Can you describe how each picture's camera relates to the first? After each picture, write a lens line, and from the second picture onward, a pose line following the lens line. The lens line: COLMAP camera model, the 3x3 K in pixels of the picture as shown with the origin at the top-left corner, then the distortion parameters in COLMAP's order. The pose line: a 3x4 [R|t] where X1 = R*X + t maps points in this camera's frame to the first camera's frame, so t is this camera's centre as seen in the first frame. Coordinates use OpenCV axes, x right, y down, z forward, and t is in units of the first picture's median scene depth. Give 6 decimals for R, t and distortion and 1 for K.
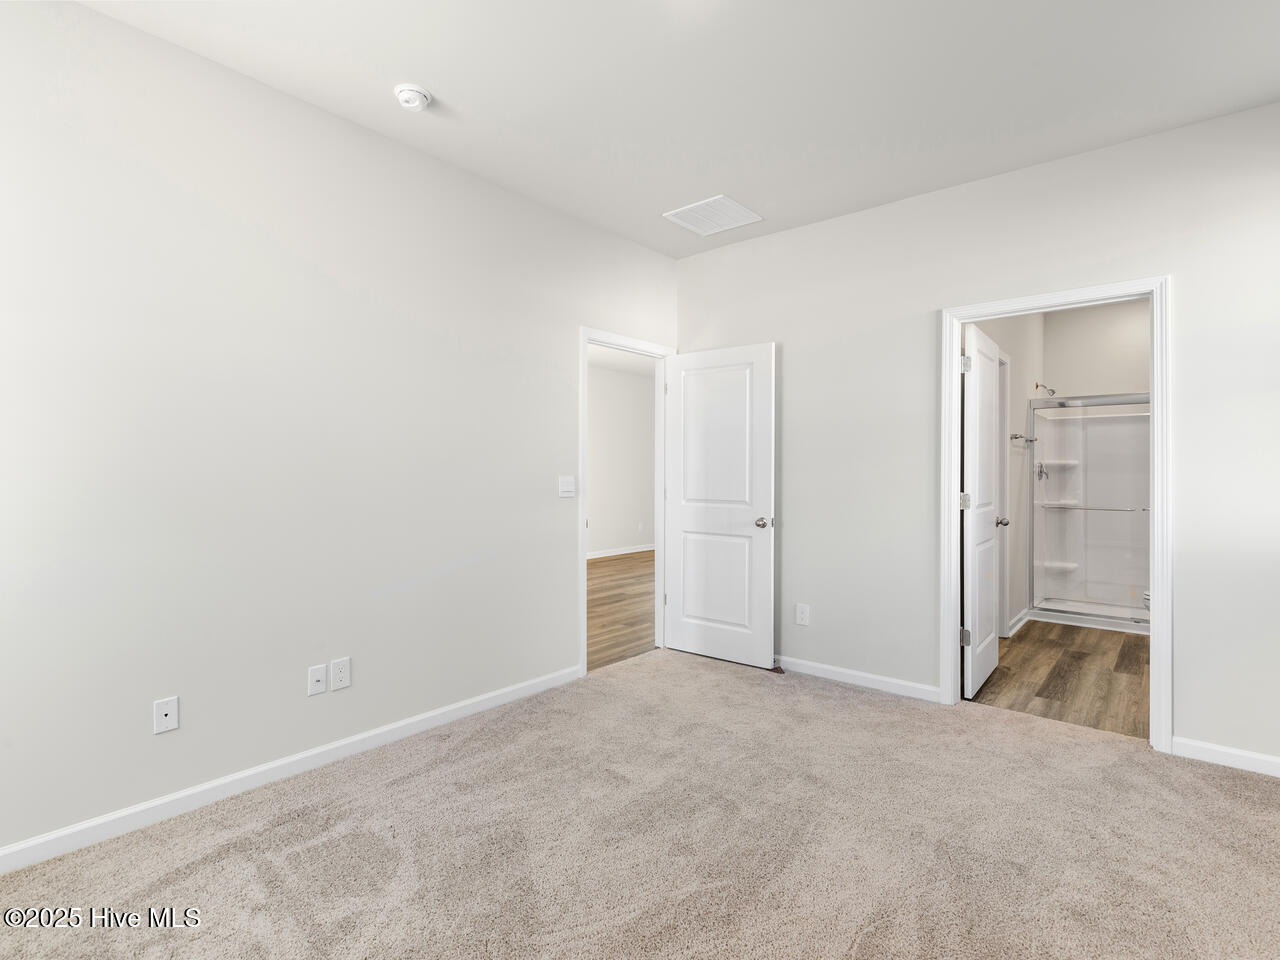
lens RADIAL K [[650.0, 0, 634.8], [0, 650.0, 479.2], [0, 0, 1]] dist [0.004175, 0.000771]
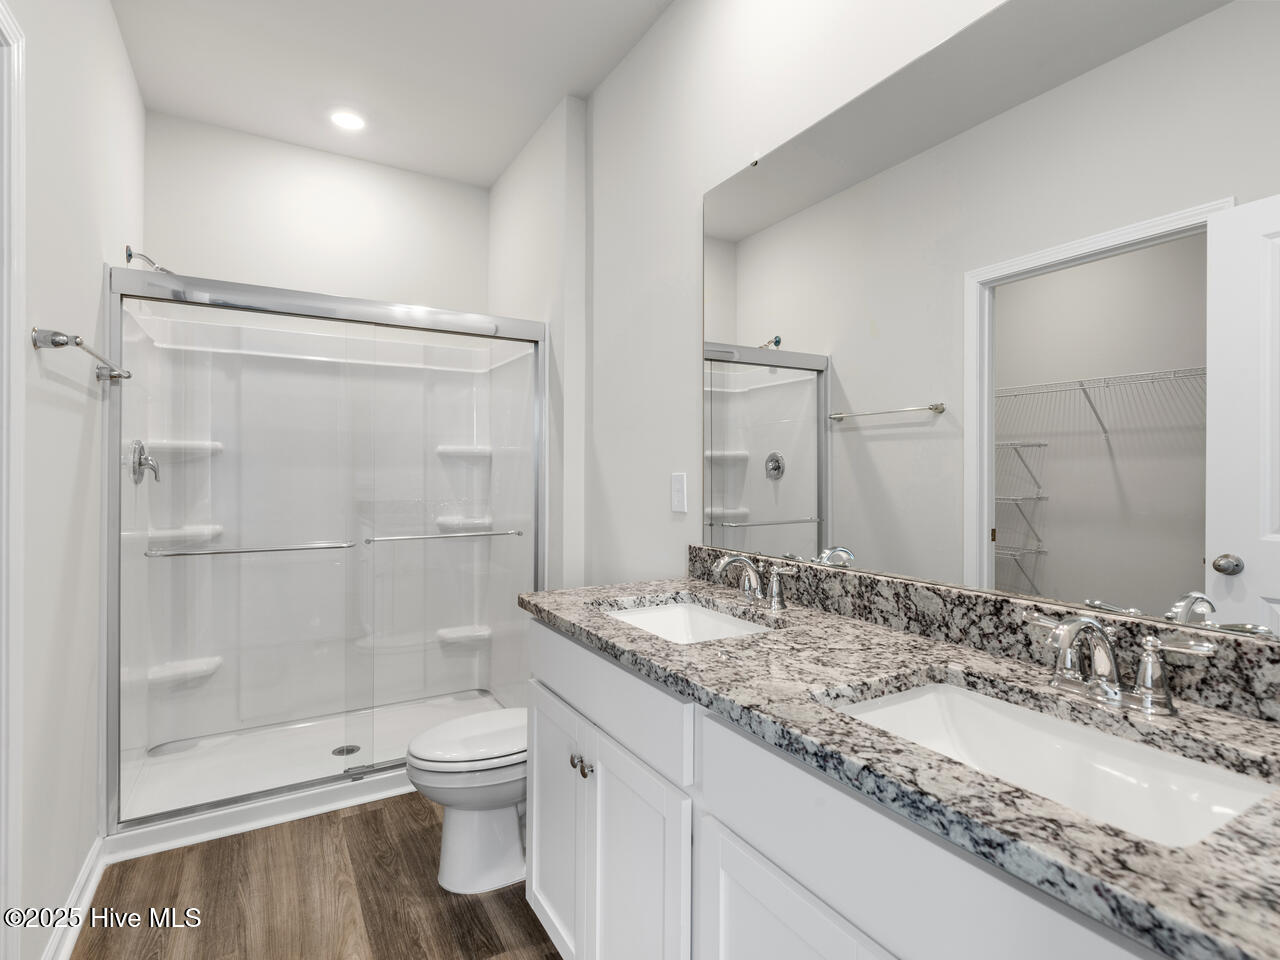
lens RADIAL K [[650.0, 0, 633.9], [0, 650.0, 475.8], [0, 0, 1]] dist [0.004175, 0.000771]
pose [[0.341557, -0.004824, 0.939849, 0.349015], [-0.001343, 0.999983, 0.005620, -0.006788], [-0.939860, -0.003182, 0.341545, 0.574823]]
